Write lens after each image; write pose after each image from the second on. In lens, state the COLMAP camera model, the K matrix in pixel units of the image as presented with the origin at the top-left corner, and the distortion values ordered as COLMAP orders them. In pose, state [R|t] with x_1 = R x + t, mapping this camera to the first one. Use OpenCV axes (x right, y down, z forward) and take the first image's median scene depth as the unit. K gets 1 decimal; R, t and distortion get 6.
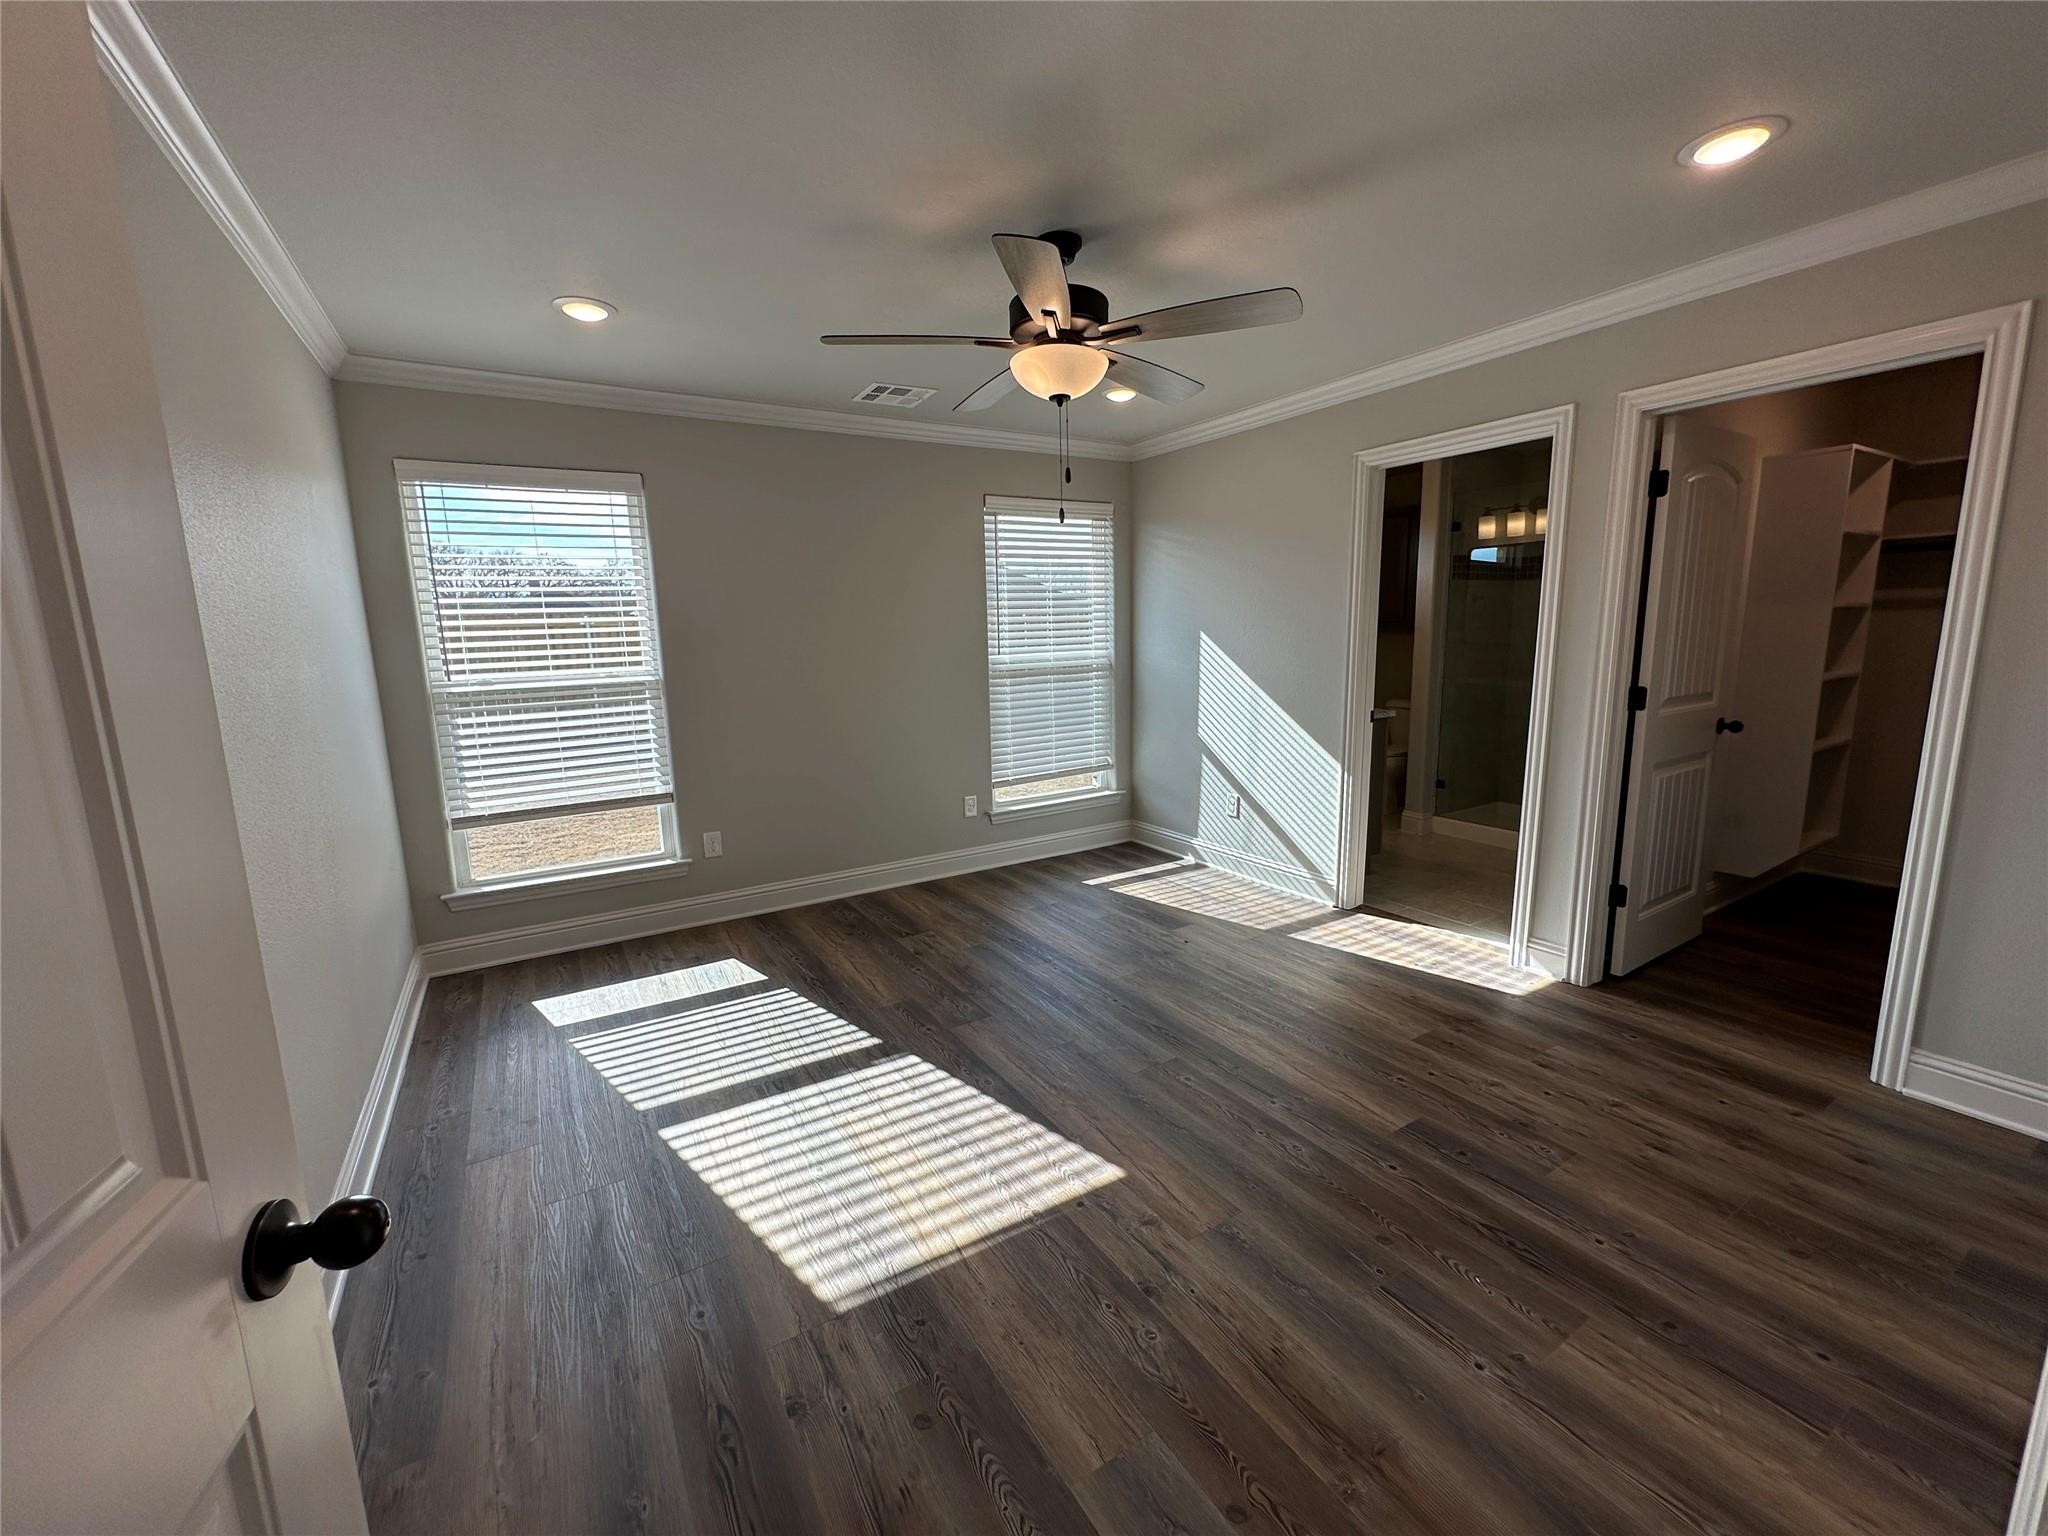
lens RADIAL K [[813.7, 0, 1025.2], [0, 813.7, 767.5], [0, 0, 1]] dist [-0.006029, 0.000735]
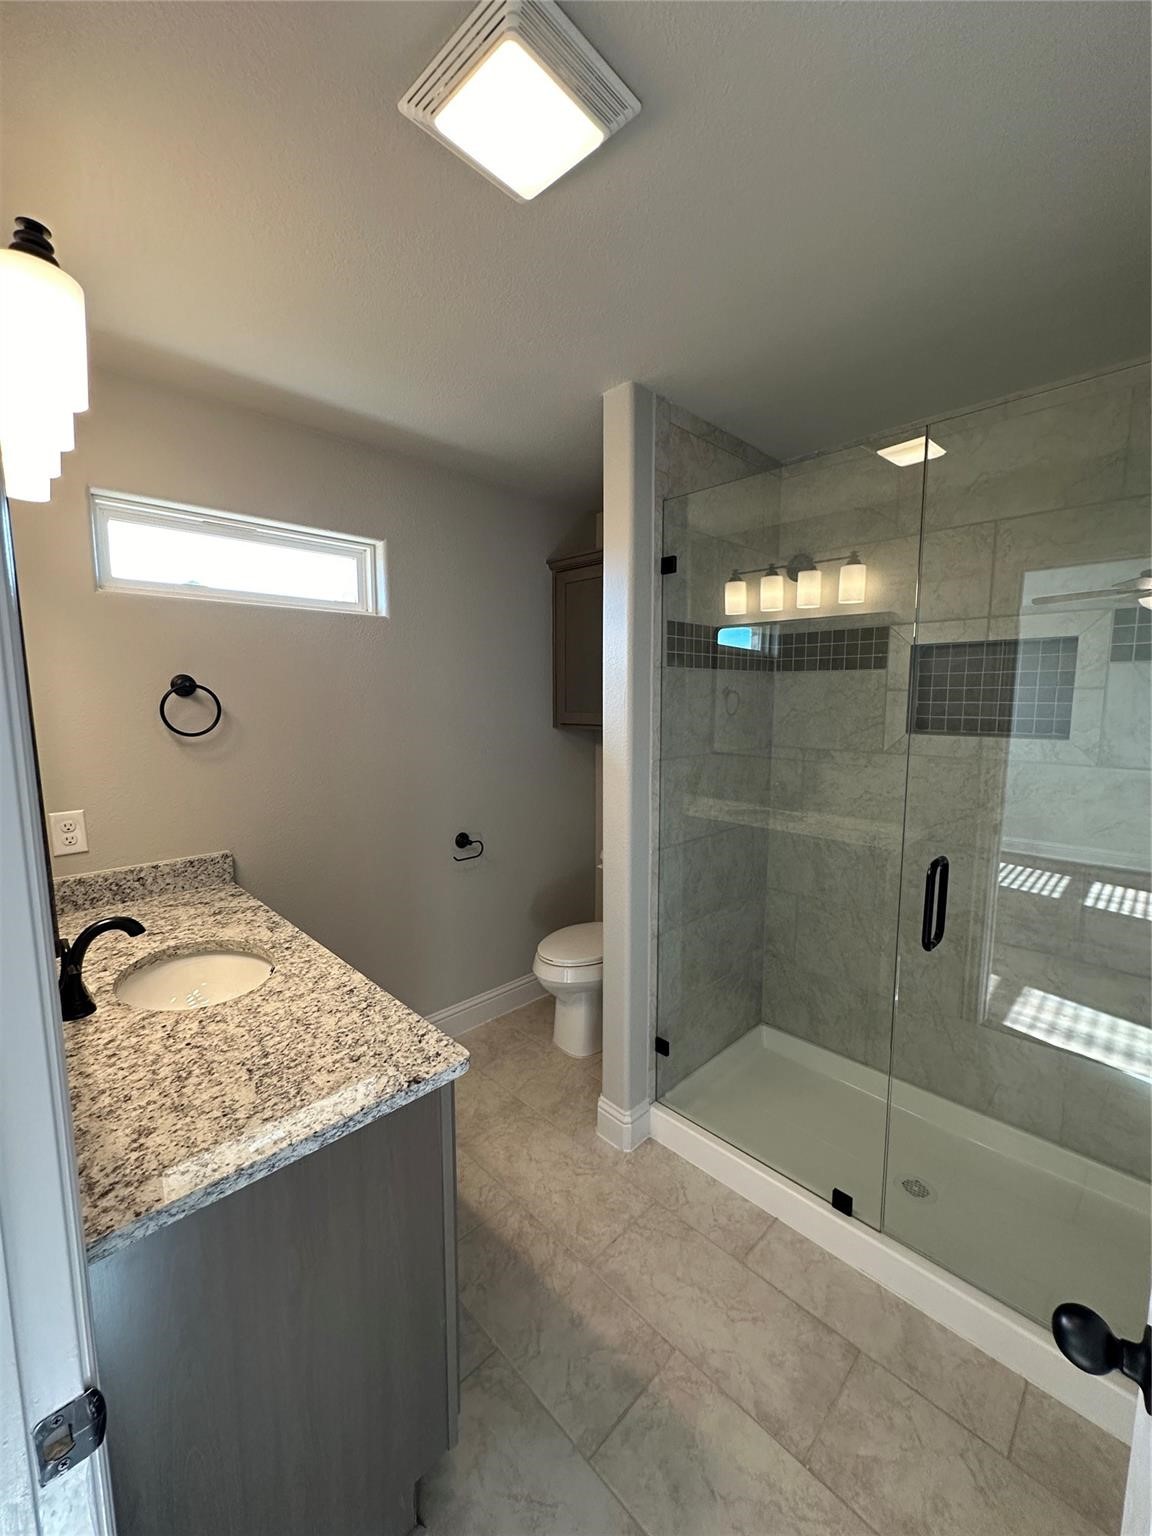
lens RADIAL K [[610.3, 0, 579.7], [0, 610.3, 765.1], [0, 0, 1]] dist [-0.006029, 0.000735]
pose [[0.972265, -0.002016, 0.233872, 0.320383], [0.014646, 0.998525, -0.052284, -0.125696], [-0.233421, 0.054259, 0.970861, 0.536262]]
